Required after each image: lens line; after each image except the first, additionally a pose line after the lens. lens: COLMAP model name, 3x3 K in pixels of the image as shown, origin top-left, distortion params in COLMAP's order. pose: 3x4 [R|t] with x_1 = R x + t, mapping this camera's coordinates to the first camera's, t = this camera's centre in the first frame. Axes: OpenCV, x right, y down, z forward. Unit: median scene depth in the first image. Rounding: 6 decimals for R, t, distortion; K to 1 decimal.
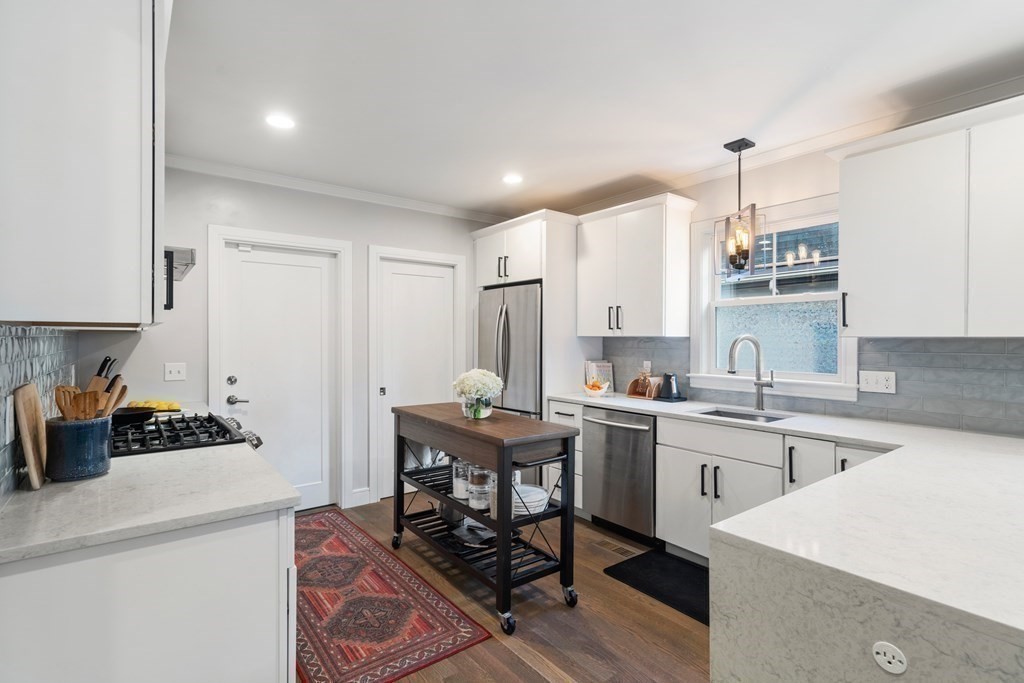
lens RADIAL K [[501.3, 0, 512.0], [0, 501.3, 341.5], [0, 0, 1]] dist [-0.003562, -0.000837]
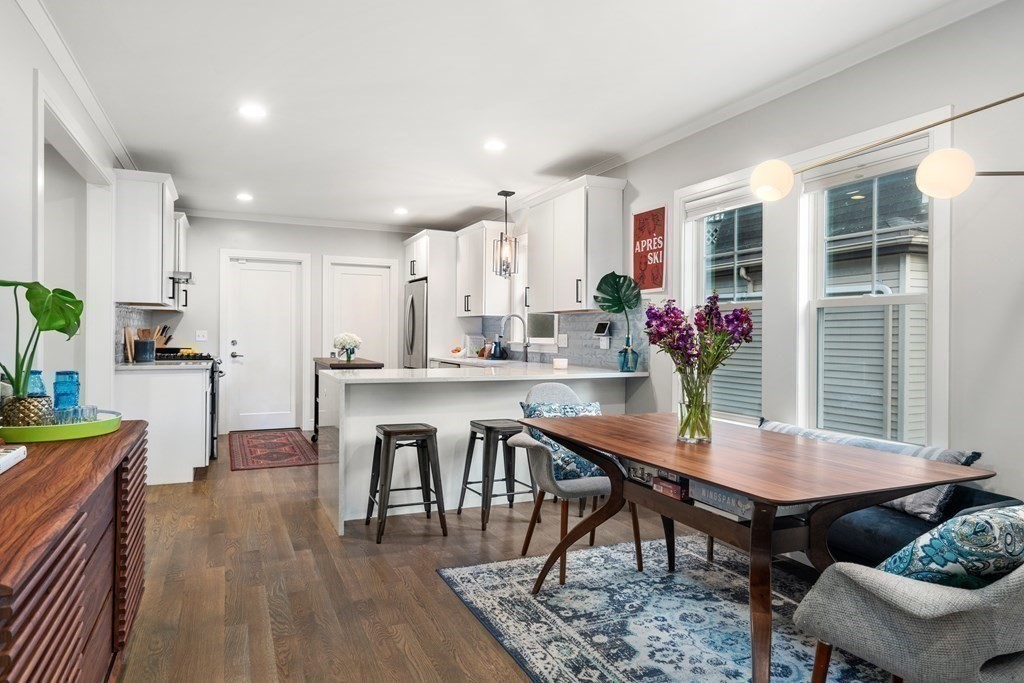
lens RADIAL K [[627.4, 0, 512.0], [0, 627.4, 341.5], [0, 0, 1]] dist [-0.022609, -0.000158]
pose [[0.975385, 0.009941, -0.220283, 0.868949], [-0.009705, 0.999951, 0.002153, 0.068321], [0.220294, 0.000038, 0.975434, -0.883457]]
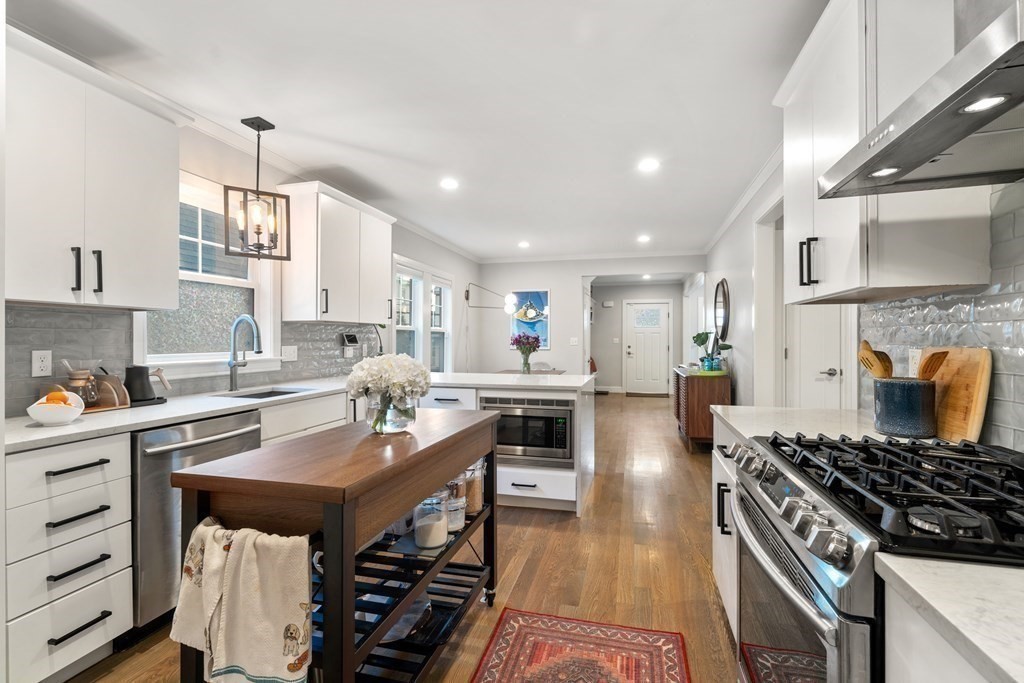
lens RADIAL K [[479.4, 0, 512.0], [0, 479.4, 341.5], [0, 0, 1]] dist [0.012128, 0.000765]
pose [[-0.622118, -0.007915, 0.782884, -0.579693], [0.001893, 0.999931, 0.011614, 0.029252], [-0.782921, 0.008708, -0.622060, 1.146937]]
